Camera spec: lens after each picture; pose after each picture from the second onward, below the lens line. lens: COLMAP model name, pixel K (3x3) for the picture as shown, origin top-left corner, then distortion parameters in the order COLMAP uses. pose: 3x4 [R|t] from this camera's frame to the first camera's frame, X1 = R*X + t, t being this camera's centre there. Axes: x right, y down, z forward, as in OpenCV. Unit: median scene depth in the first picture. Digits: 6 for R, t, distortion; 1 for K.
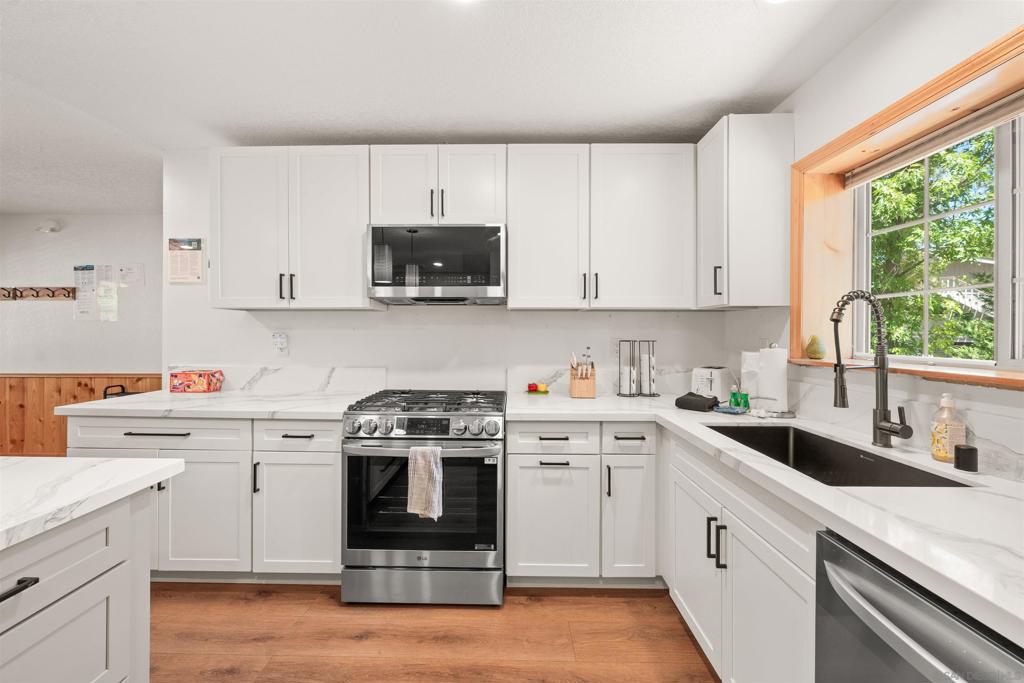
lens RADIAL K [[408.4, 0, 509.2], [0, 408.4, 332.9], [0, 0, 1]] dist [-0.001175, -0.000508]
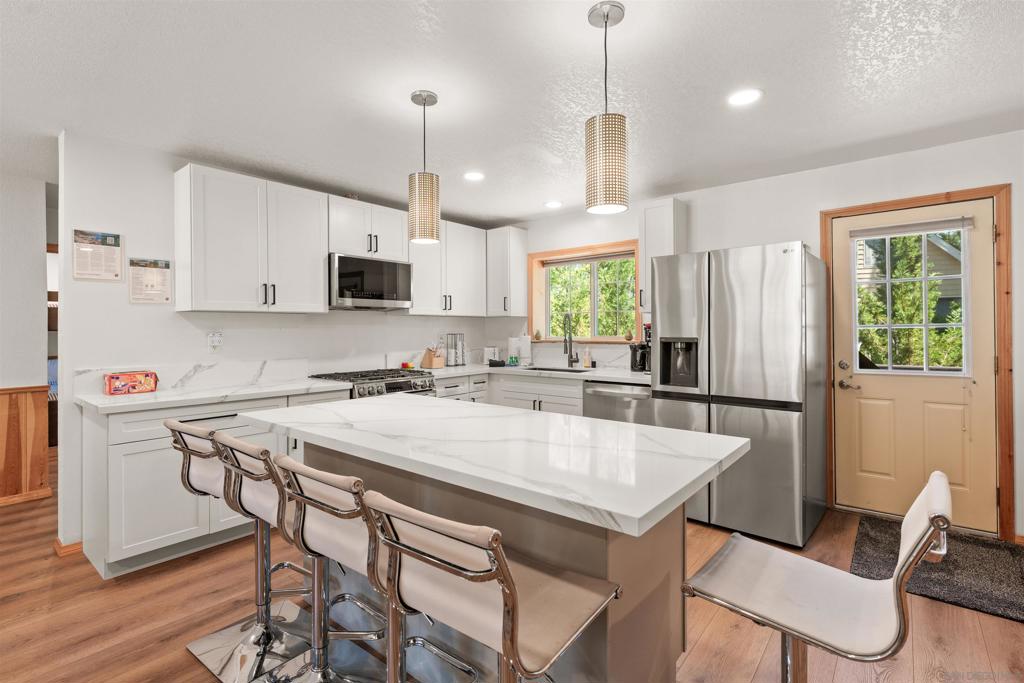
lens RADIAL K [[488.7, 0, 506.7], [0, 488.7, 330.6], [0, 0, 1]] dist [0.005951, -0.001094]
pose [[0.622898, -0.010696, 0.782230, -1.459271], [0.007301, 0.999942, 0.007859, -0.011173], [-0.782269, 0.000816, 0.622940, -0.570848]]
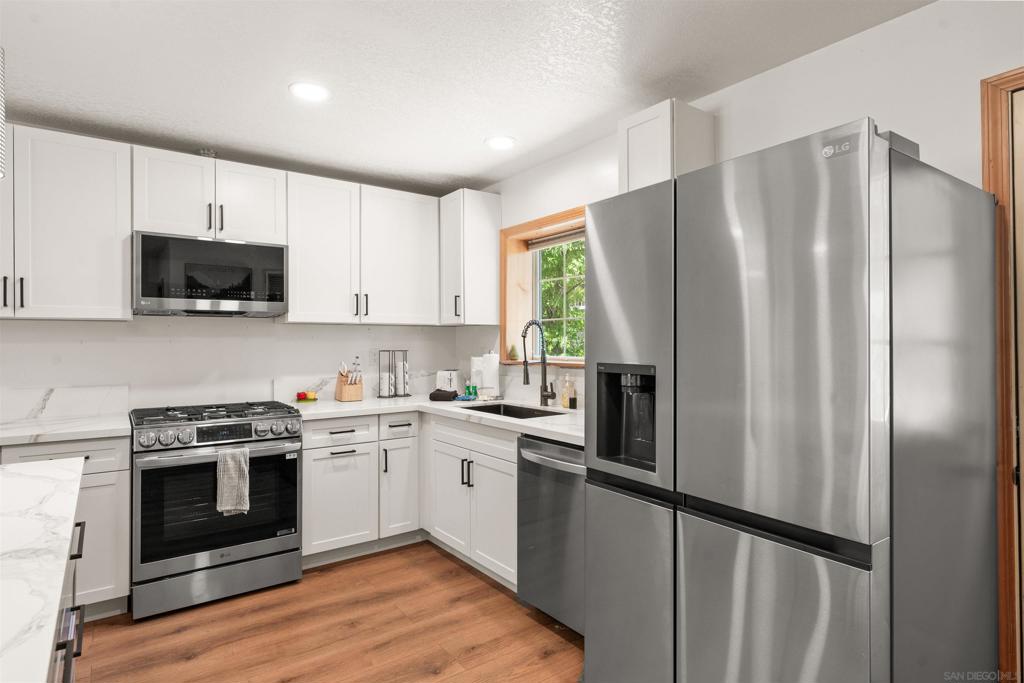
lens RADIAL K [[547.0, 0, 510.3], [0, 547.0, 337.9], [0, 0, 1]] dist [-0.004856, 0.001980]
pose [[0.797113, -0.001316, 0.603829, -0.471178], [0.005495, 0.999972, -0.005075, -0.009317], [-0.603805, 0.007363, 0.797098, -0.592894]]
